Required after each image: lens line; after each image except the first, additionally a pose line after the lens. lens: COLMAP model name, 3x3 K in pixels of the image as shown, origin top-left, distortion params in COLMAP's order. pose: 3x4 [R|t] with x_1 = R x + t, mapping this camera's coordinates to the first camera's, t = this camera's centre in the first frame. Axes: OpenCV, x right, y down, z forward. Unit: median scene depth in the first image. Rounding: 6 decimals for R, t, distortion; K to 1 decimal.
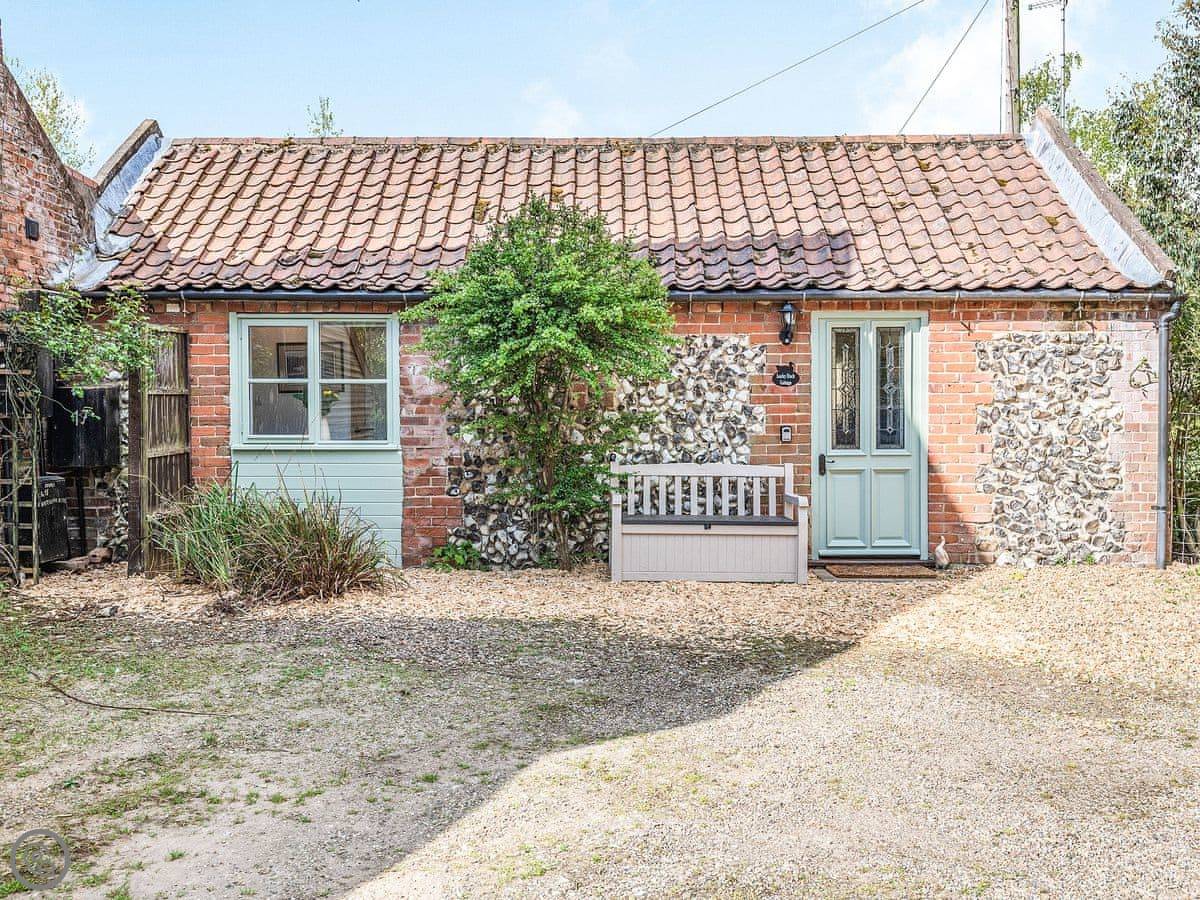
lens RADIAL K [[1186.0, 0, 598.6], [0, 1186.0, 430.2], [0, 0, 1]] dist [0.079874, -0.165646]
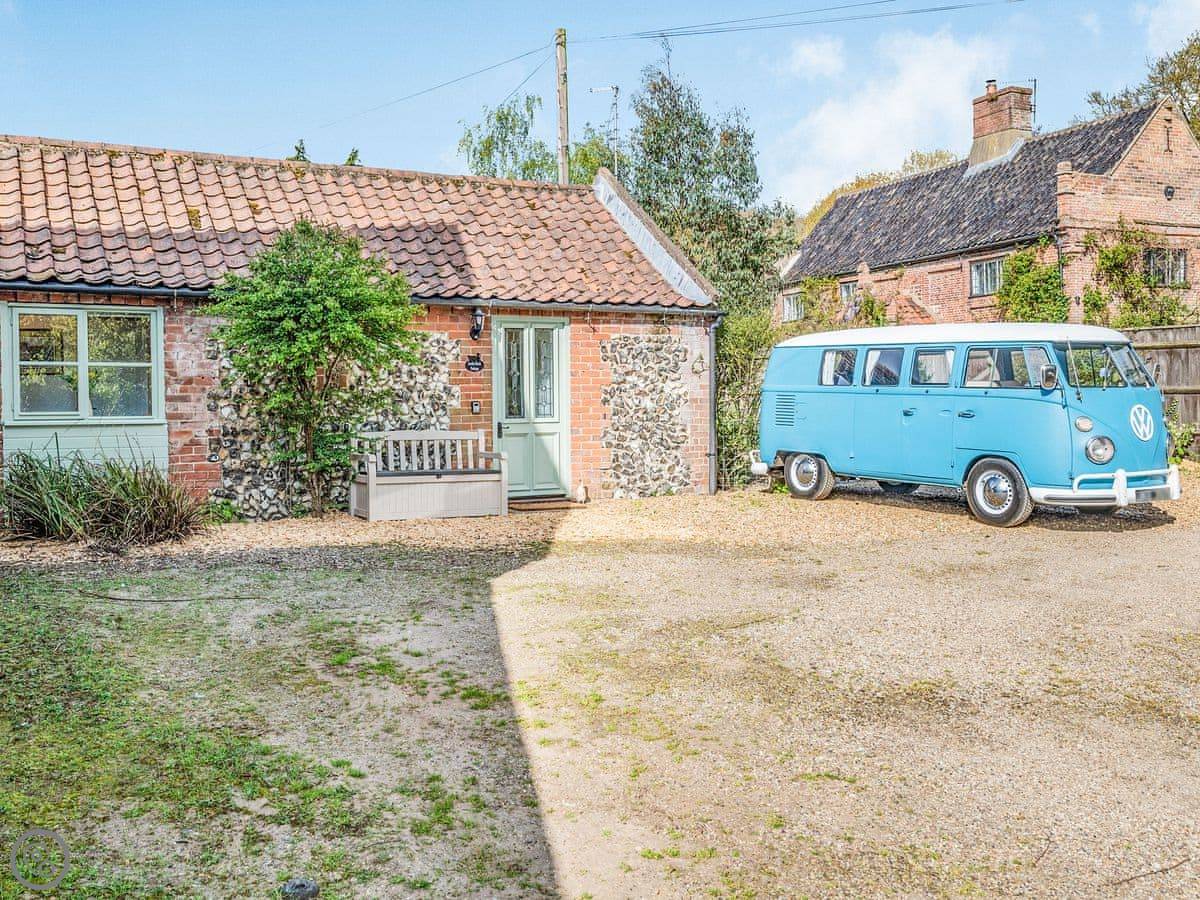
lens RADIAL K [[1186.0, 0, 598.6], [0, 1186.0, 430.2], [0, 0, 1]] dist [0.079874, -0.165646]
pose [[0.883731, -0.017752, 0.467659, -0.339951], [0.015043, 0.999841, 0.009528, 0.018158], [-0.467754, -0.001386, 0.883858, -0.234233]]
